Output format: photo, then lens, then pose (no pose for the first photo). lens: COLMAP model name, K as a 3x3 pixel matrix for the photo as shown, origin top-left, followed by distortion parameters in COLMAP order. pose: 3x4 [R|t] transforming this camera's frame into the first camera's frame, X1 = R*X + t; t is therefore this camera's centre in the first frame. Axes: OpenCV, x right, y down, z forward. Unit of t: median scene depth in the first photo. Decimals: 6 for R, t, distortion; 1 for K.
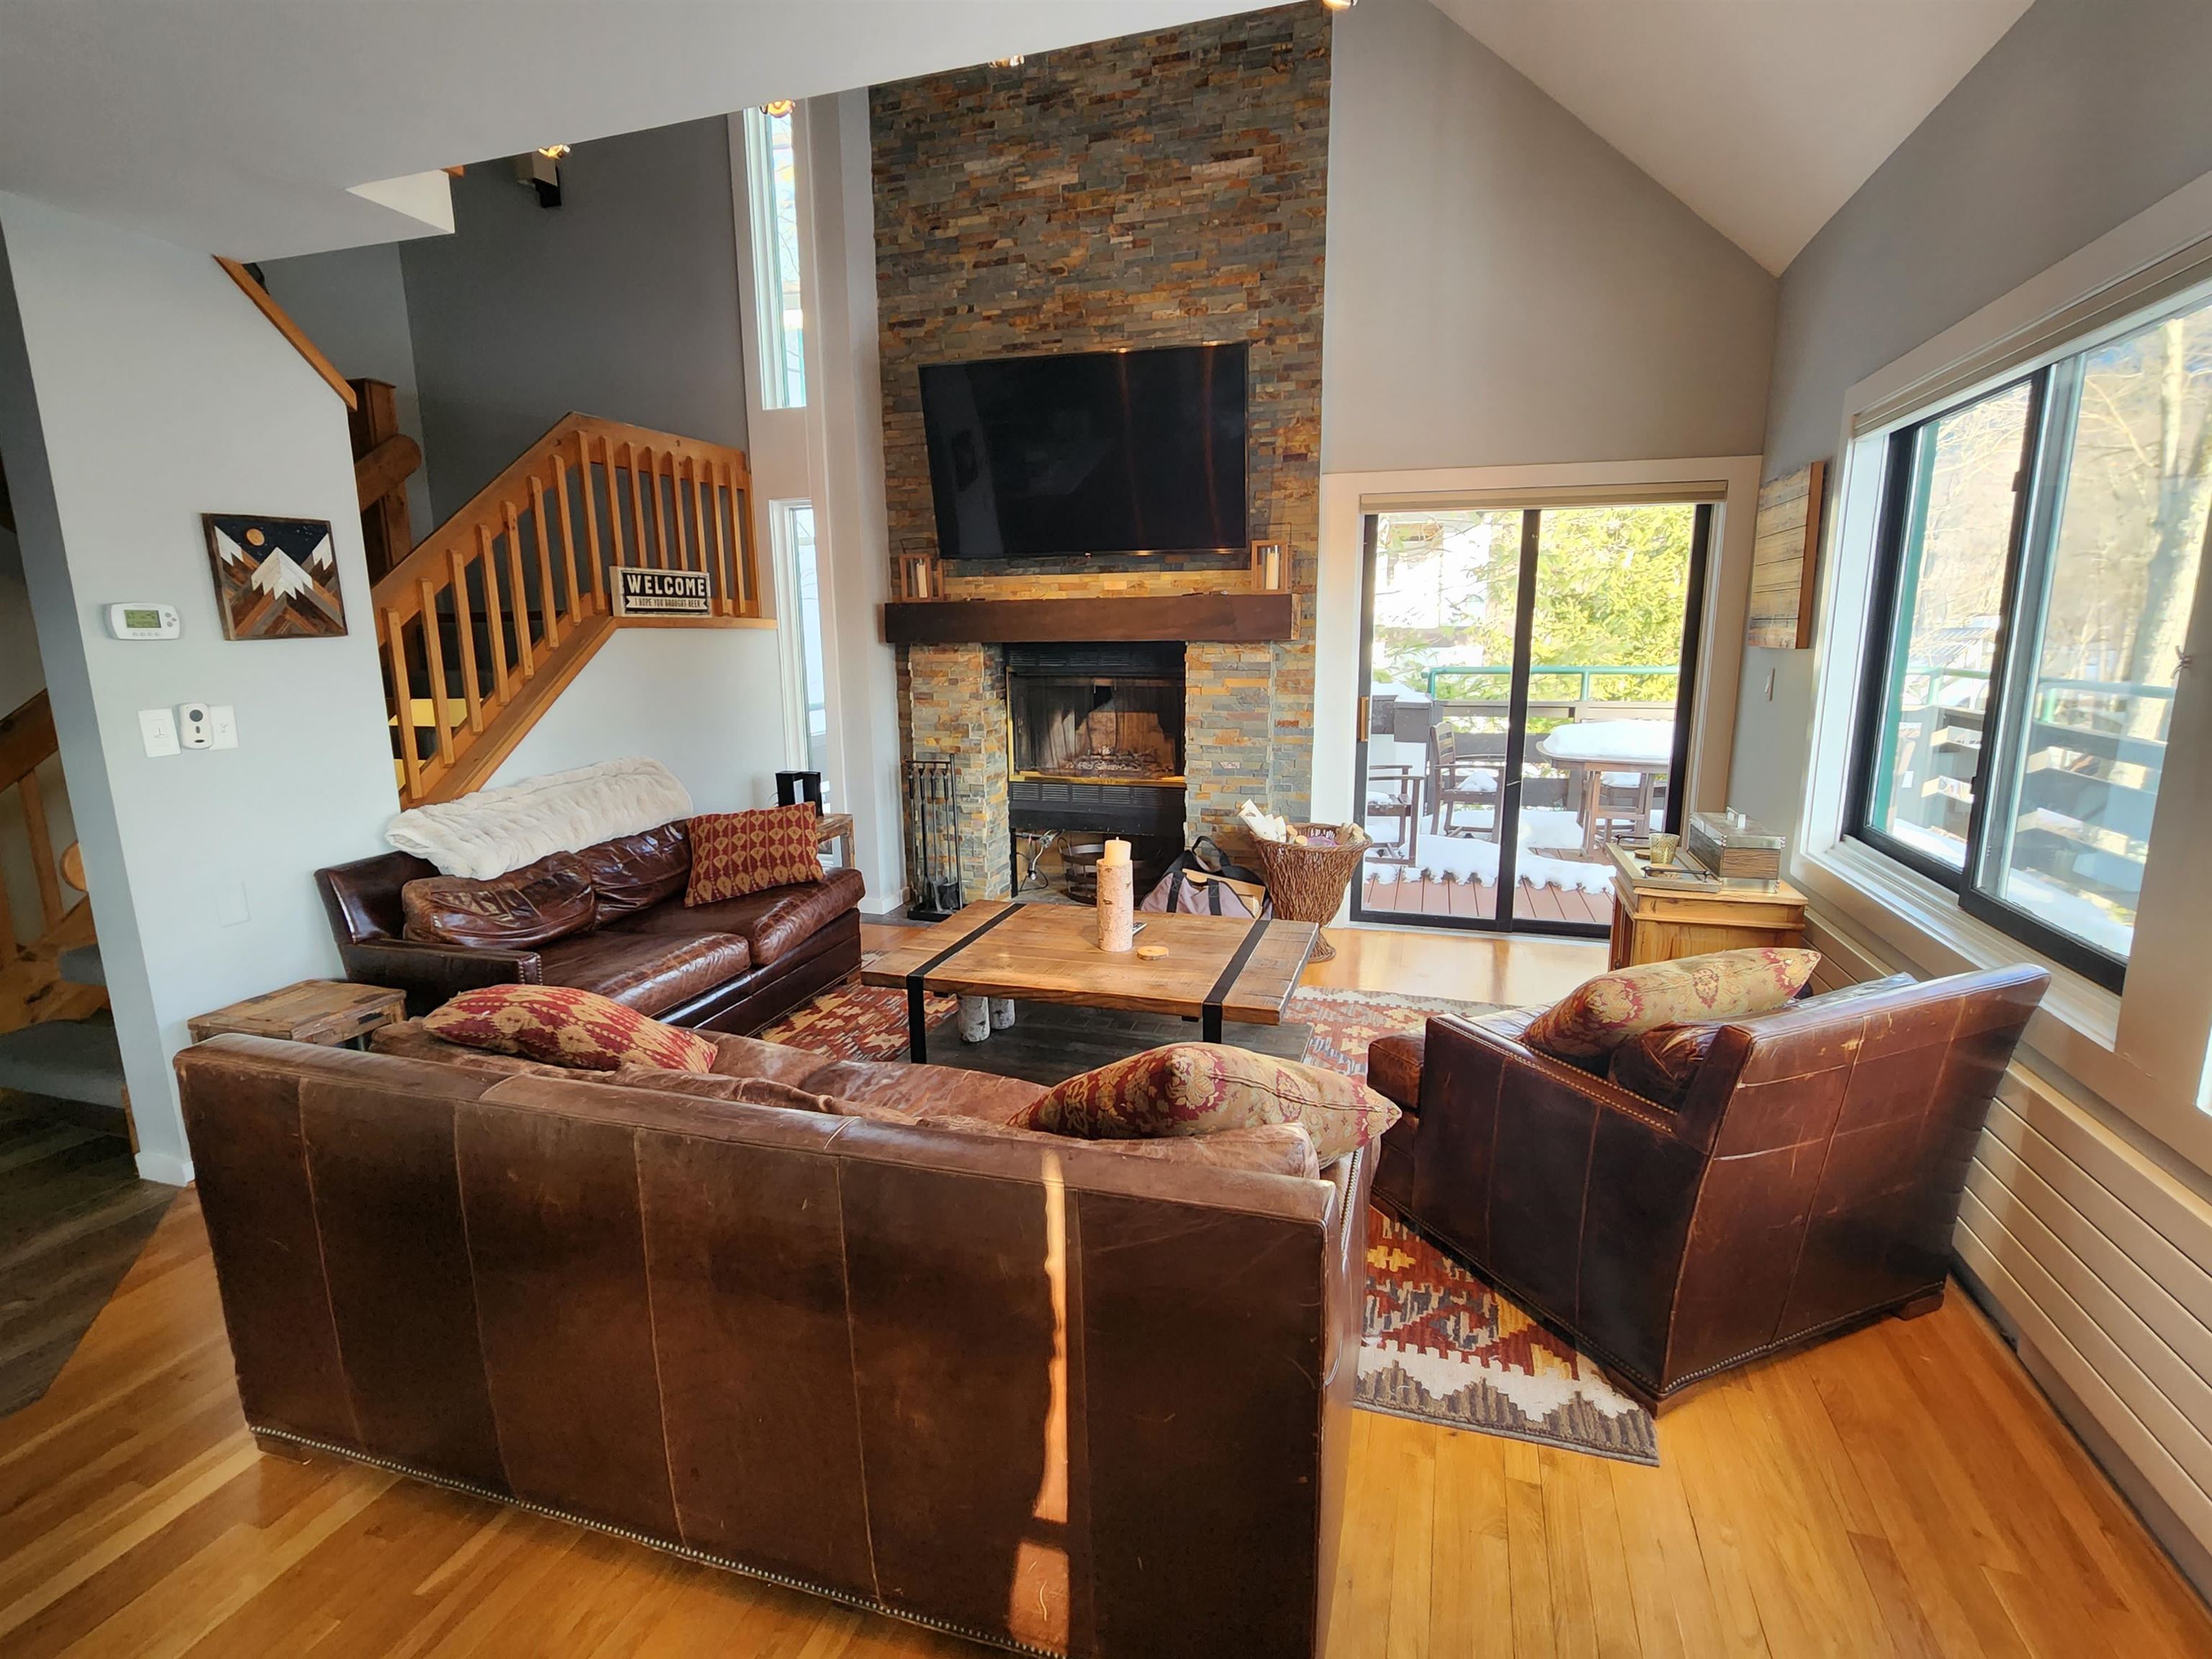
lens RADIAL K [[1061.9, 0, 1110.7], [0, 1061.9, 833.0], [0, 0, 1]] dist [-0.000515, -0.000243]
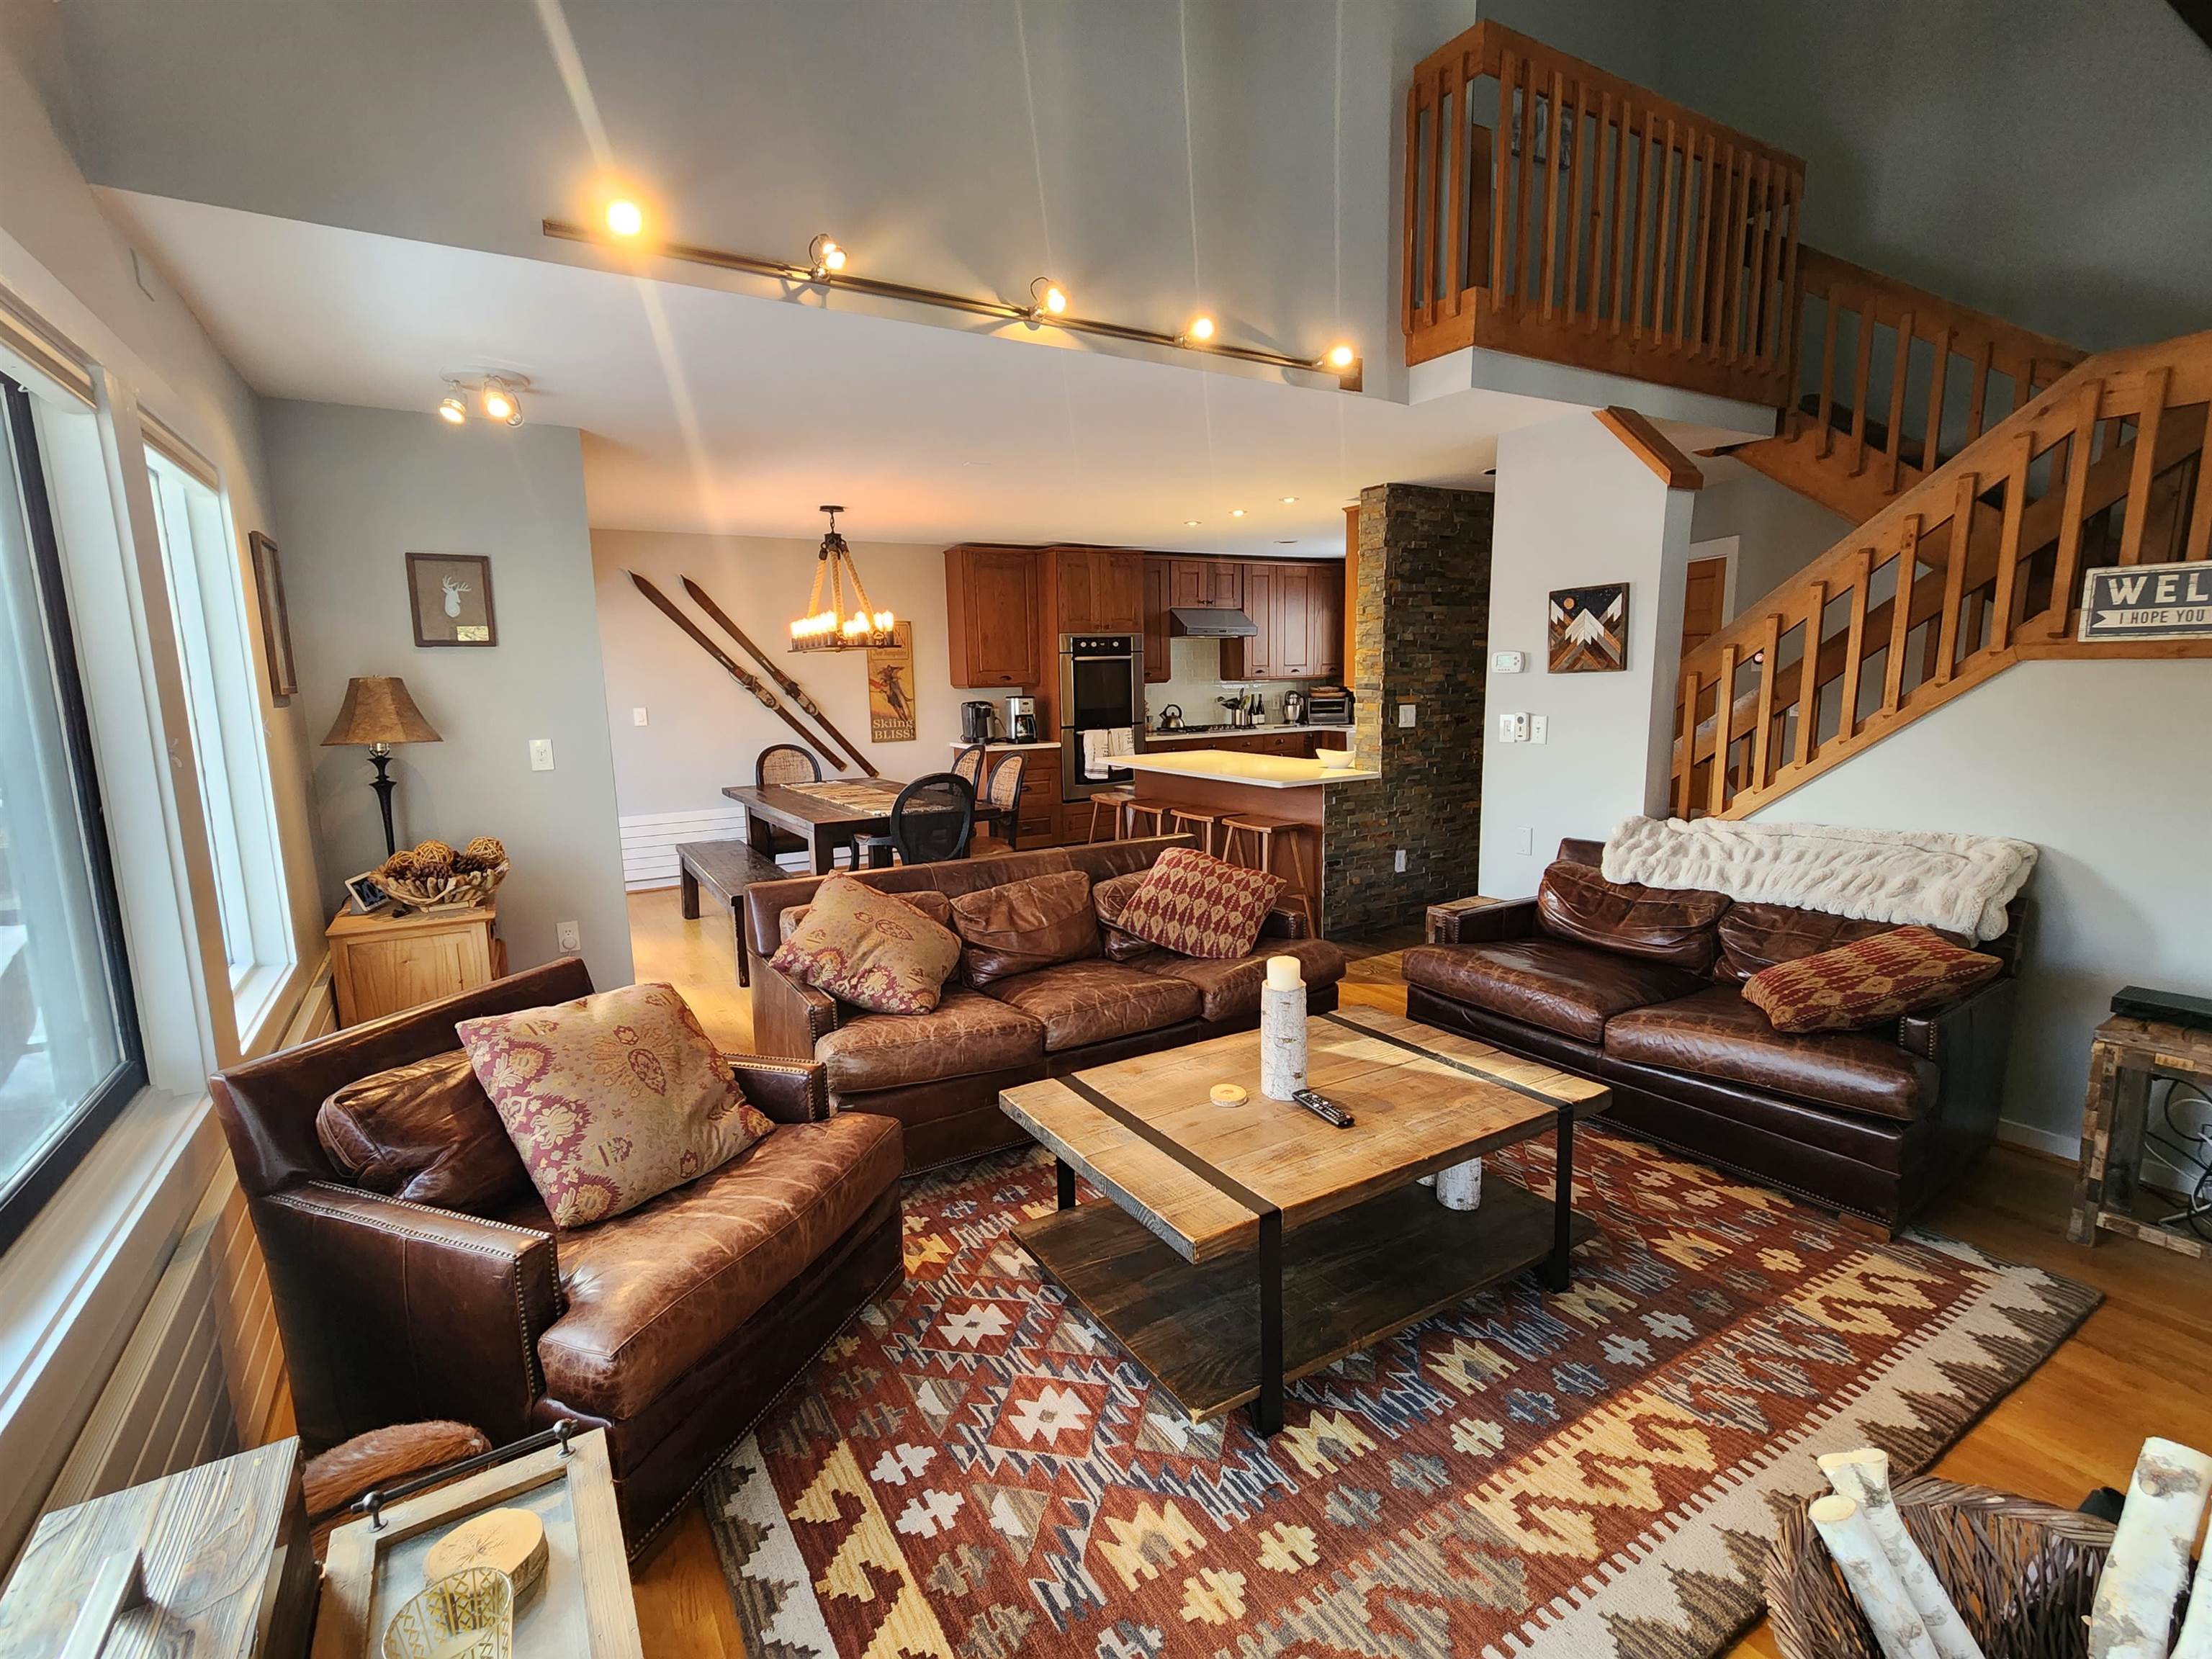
lens RADIAL K [[1022.9, 0, 1104.9], [0, 1022.9, 835.1], [0, 0, 1]] dist [0.000507, 0.000121]
pose [[-0.657120, 0.141181, -0.740447, 0.603561], [-0.118533, 0.950729, 0.286469, -0.263455], [0.744408, 0.276012, -0.608008, 1.275514]]
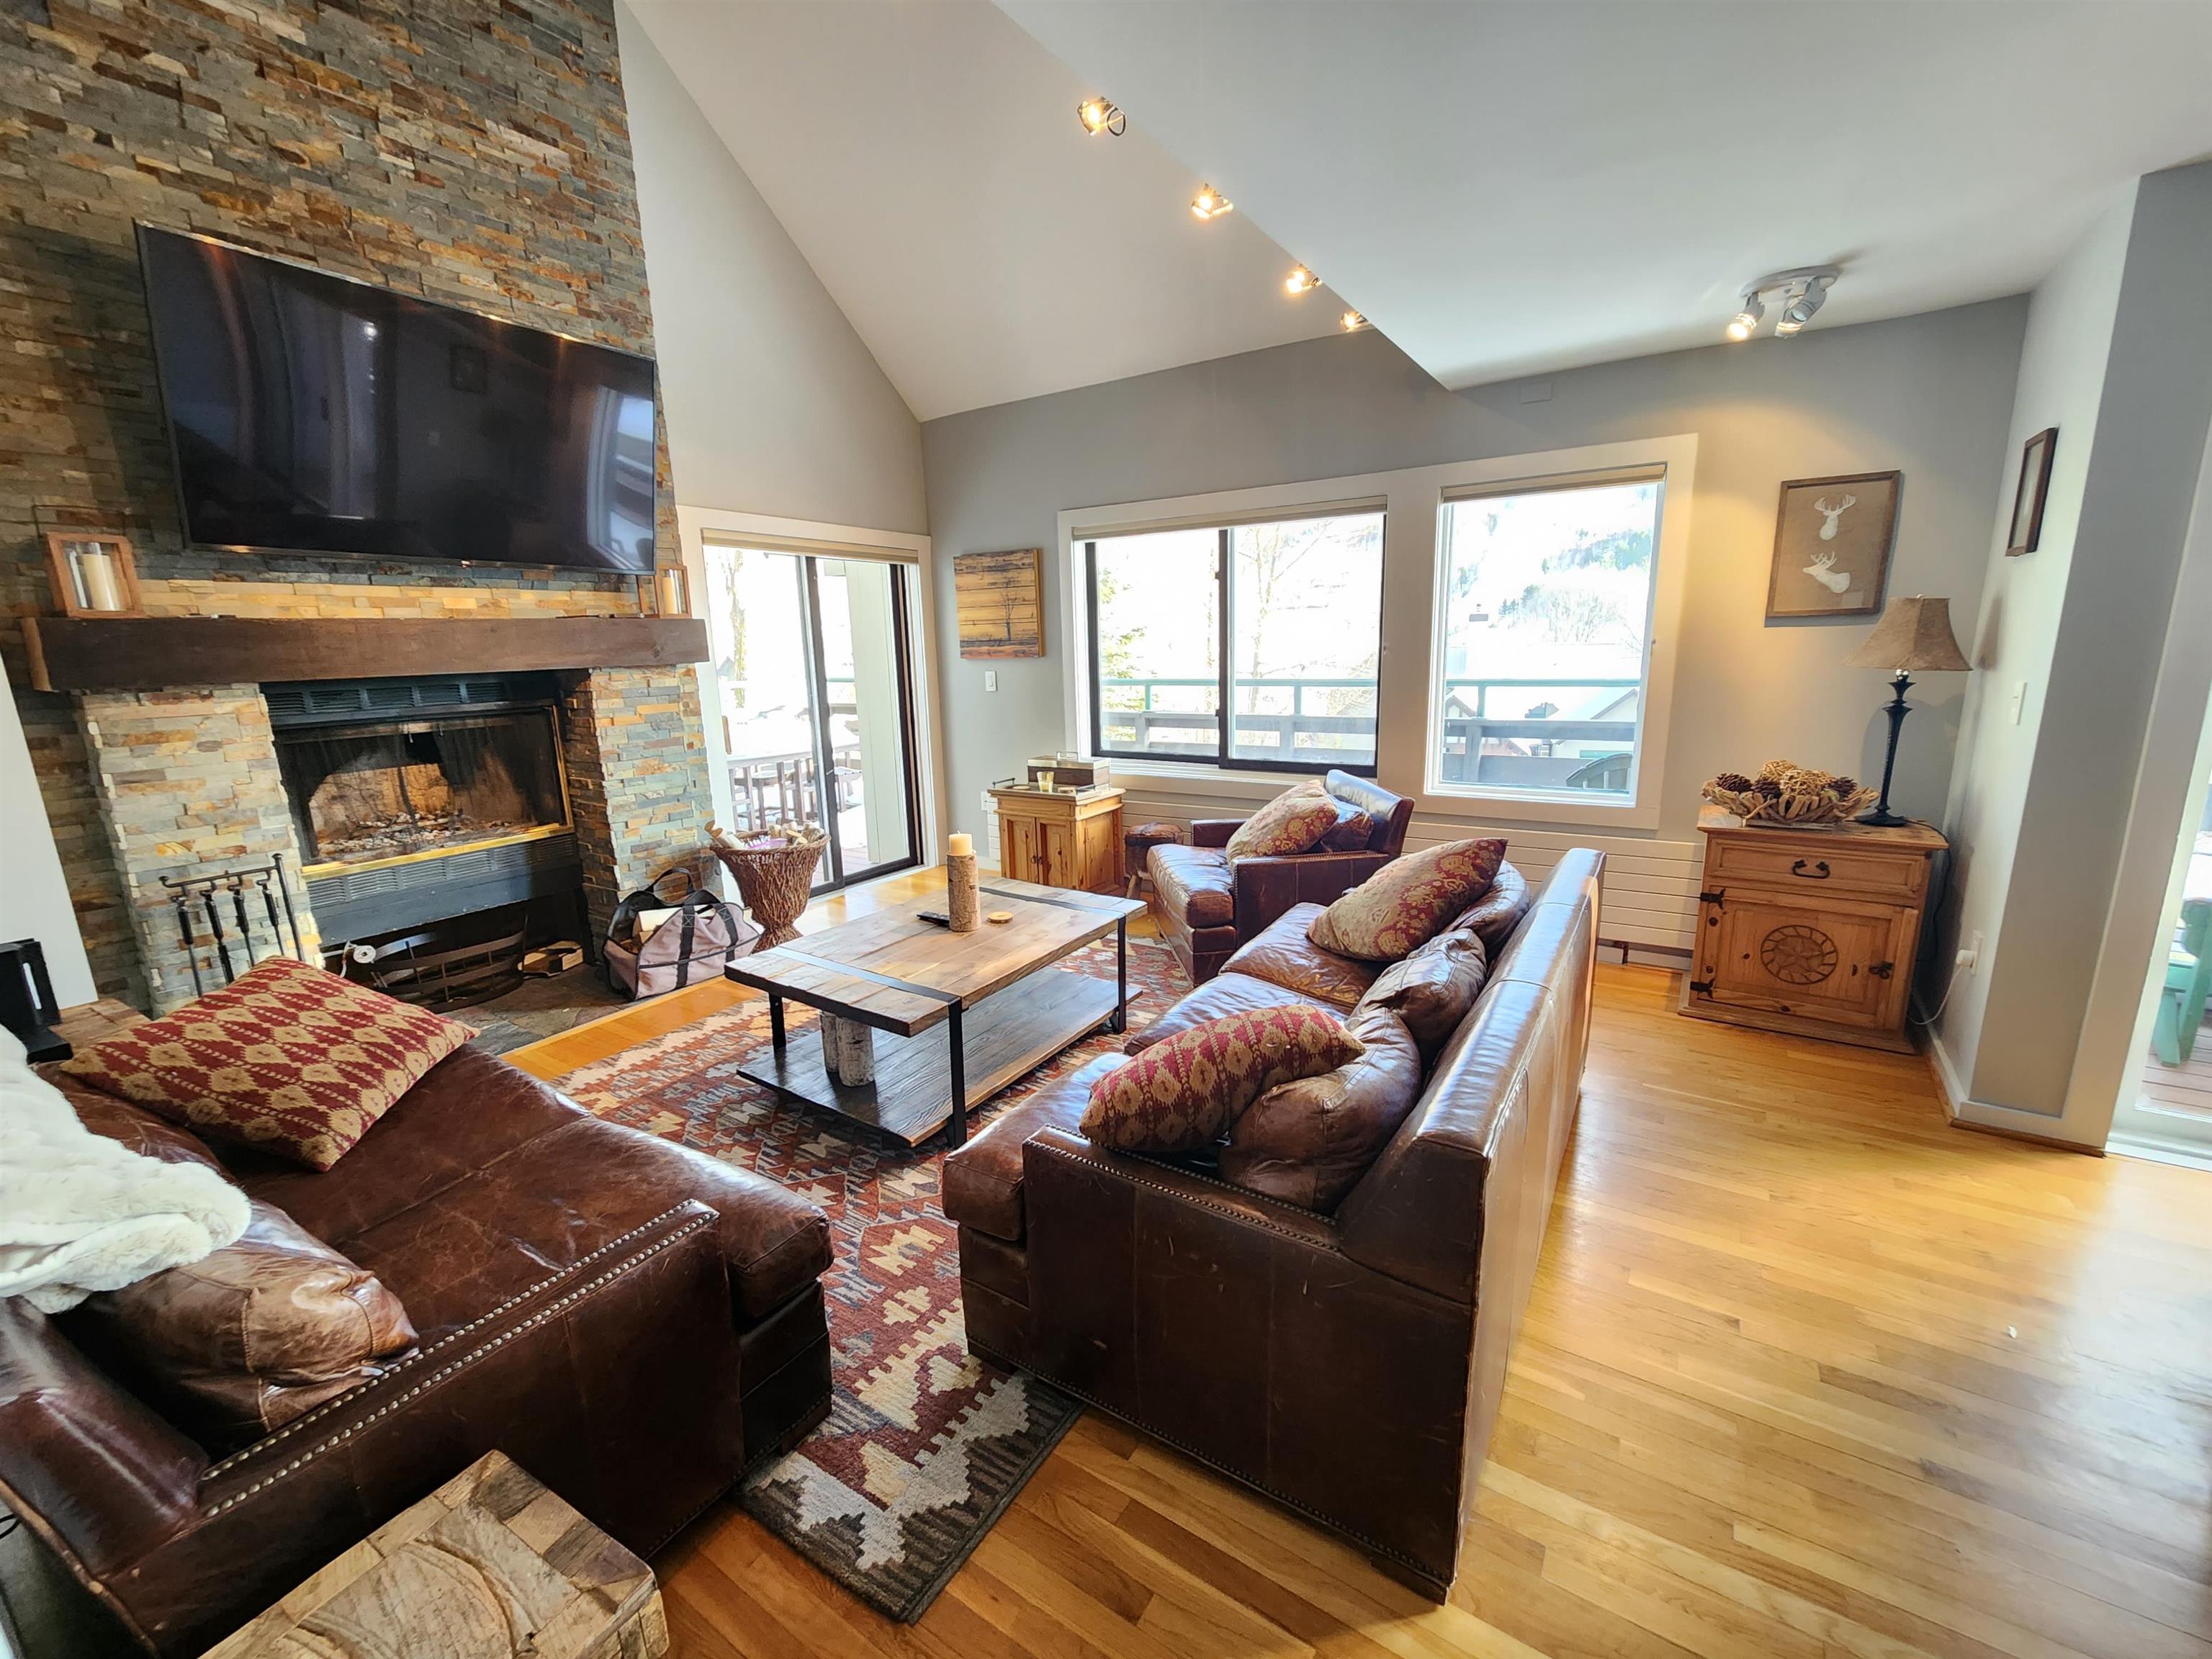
lens RADIAL K [[897.3, 0, 1104.7], [0, 897.3, 826.2], [0, 0, 1]] dist [-0.000319, 0.000058]
pose [[0.264636, -0.195738, 0.944274, -0.560518], [0.204838, 0.968249, 0.143301, -0.069406], [-0.942342, 0.155501, 0.296328, 0.378319]]
